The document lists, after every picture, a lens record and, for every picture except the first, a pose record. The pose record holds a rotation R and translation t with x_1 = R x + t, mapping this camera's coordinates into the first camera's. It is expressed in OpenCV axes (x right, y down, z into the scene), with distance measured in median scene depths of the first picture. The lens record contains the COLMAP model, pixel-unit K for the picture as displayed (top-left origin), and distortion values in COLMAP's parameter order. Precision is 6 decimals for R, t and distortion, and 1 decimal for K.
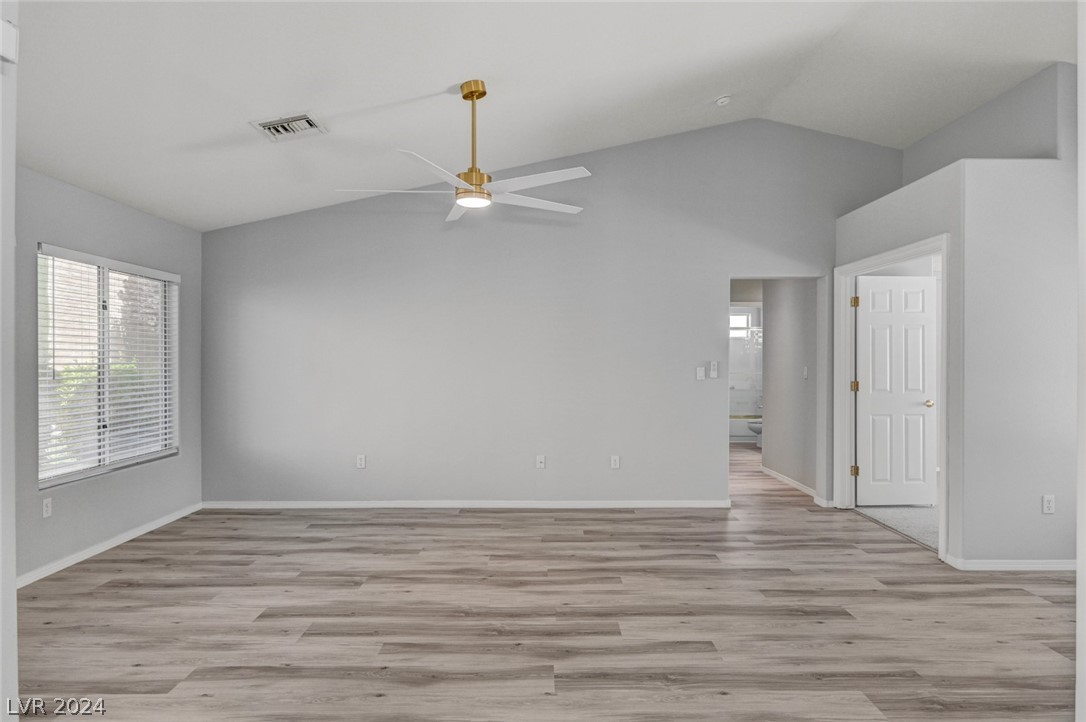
lens RADIAL K [[649.8, 0, 548.5], [0, 649.8, 361.9], [0, 0, 1]] dist [-0.000315, -0.000131]
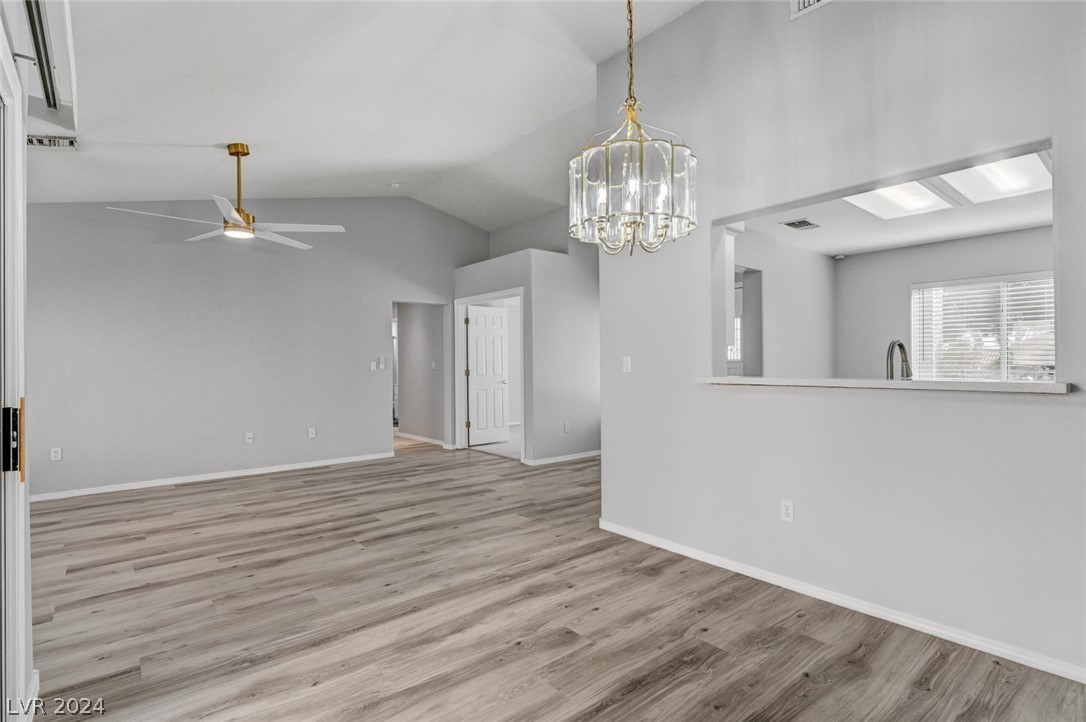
lens RADIAL K [[533.9, 0, 543.0], [0, 533.9, 361.0], [0, 0, 1]] dist [-0.002436, -0.000431]
pose [[0.777376, -0.005339, 0.629013, -0.320031], [0.011712, 0.999913, -0.005987, 0.026253], [-0.628927, 0.012021, 0.777372, -0.231581]]
